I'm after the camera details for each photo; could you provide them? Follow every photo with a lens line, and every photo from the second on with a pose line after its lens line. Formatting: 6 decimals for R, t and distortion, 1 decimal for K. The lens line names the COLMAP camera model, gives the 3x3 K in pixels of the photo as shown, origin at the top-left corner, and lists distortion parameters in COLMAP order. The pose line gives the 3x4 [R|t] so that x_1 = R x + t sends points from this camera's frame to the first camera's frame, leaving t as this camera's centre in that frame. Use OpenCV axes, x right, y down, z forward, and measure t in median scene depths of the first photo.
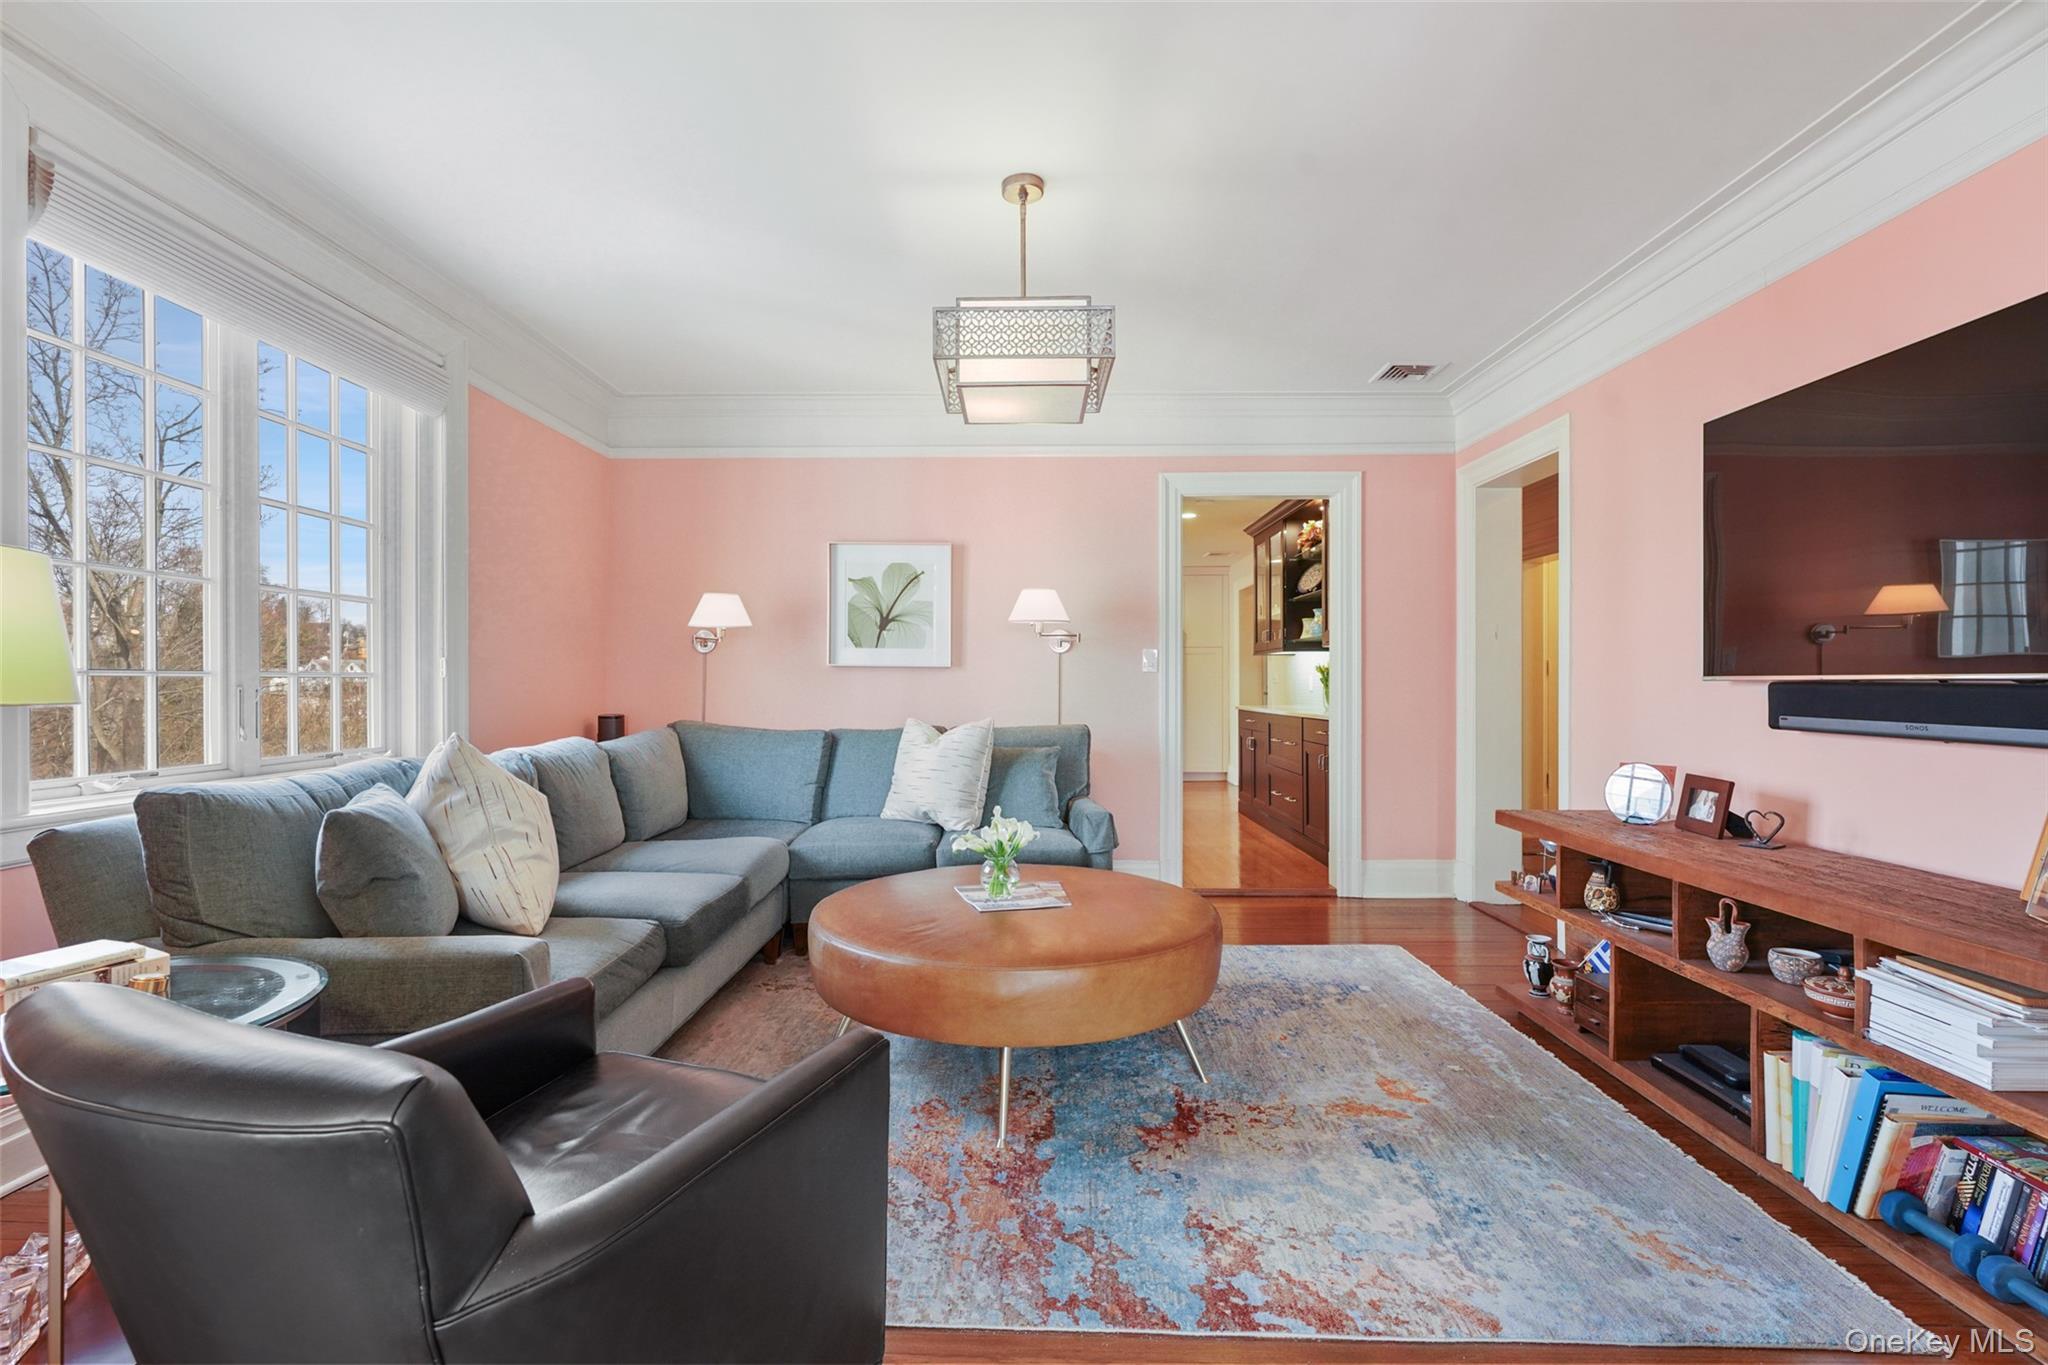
lens RADIAL K [[946.7, 0, 1022.5], [0, 946.7, 681.4], [0, 0, 1]] dist [0.000861, -0.000051]
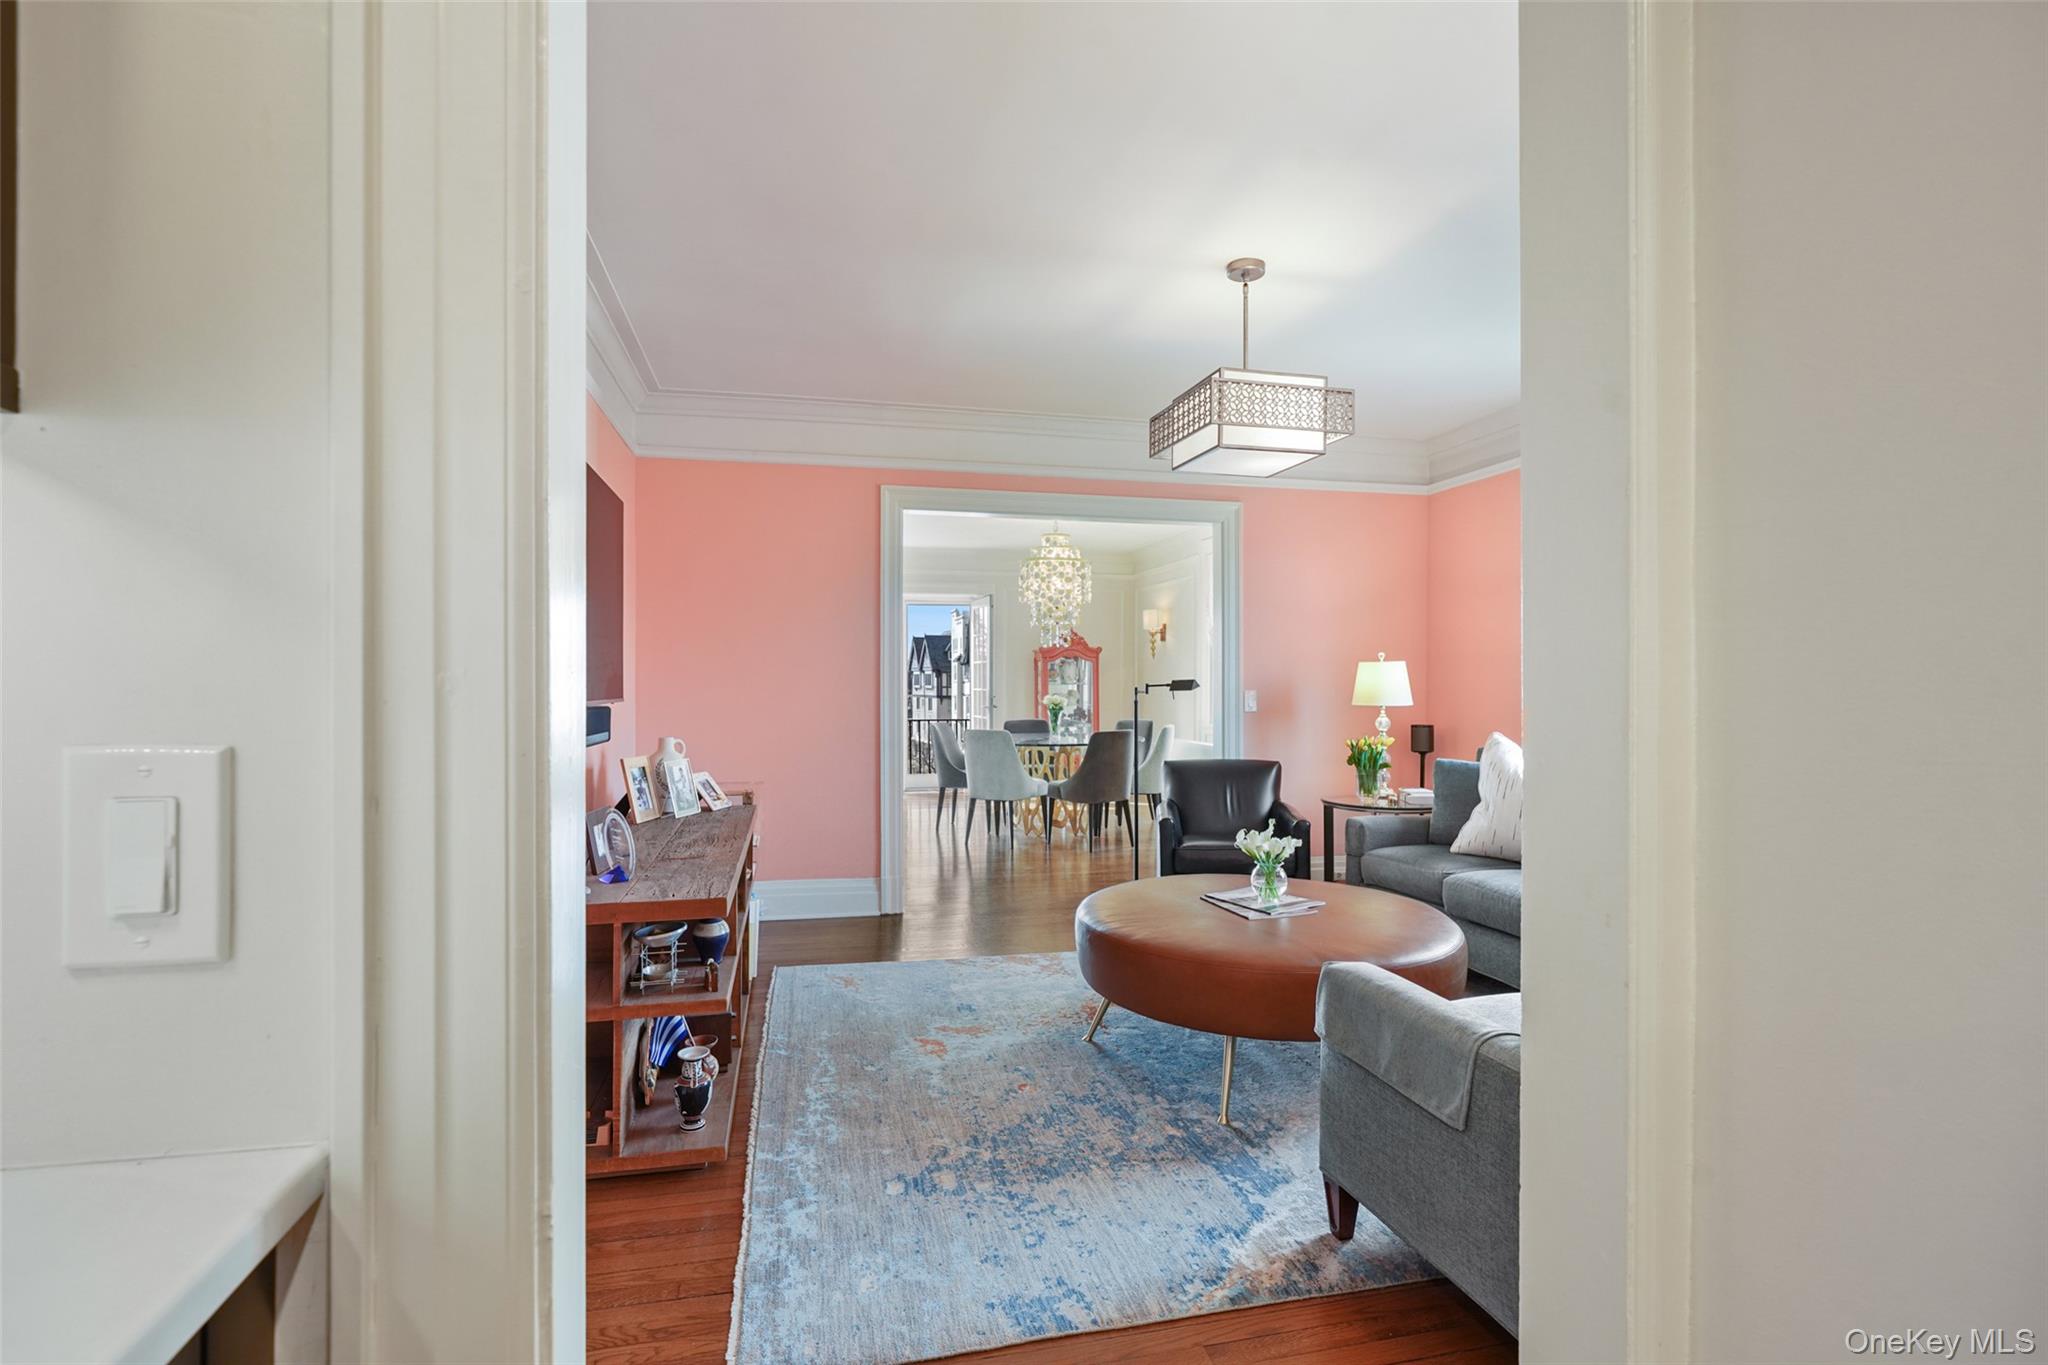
lens RADIAL K [[946.7, 0, 1018.5], [0, 946.7, 684.8], [0, 0, 1]] dist [0.000861, -0.000051]
pose [[-0.971490, 0.004650, -0.237034, 0.578196], [0.005105, 0.999986, -0.001307, -0.027183], [0.237024, -0.002480, -0.971501, 2.213645]]
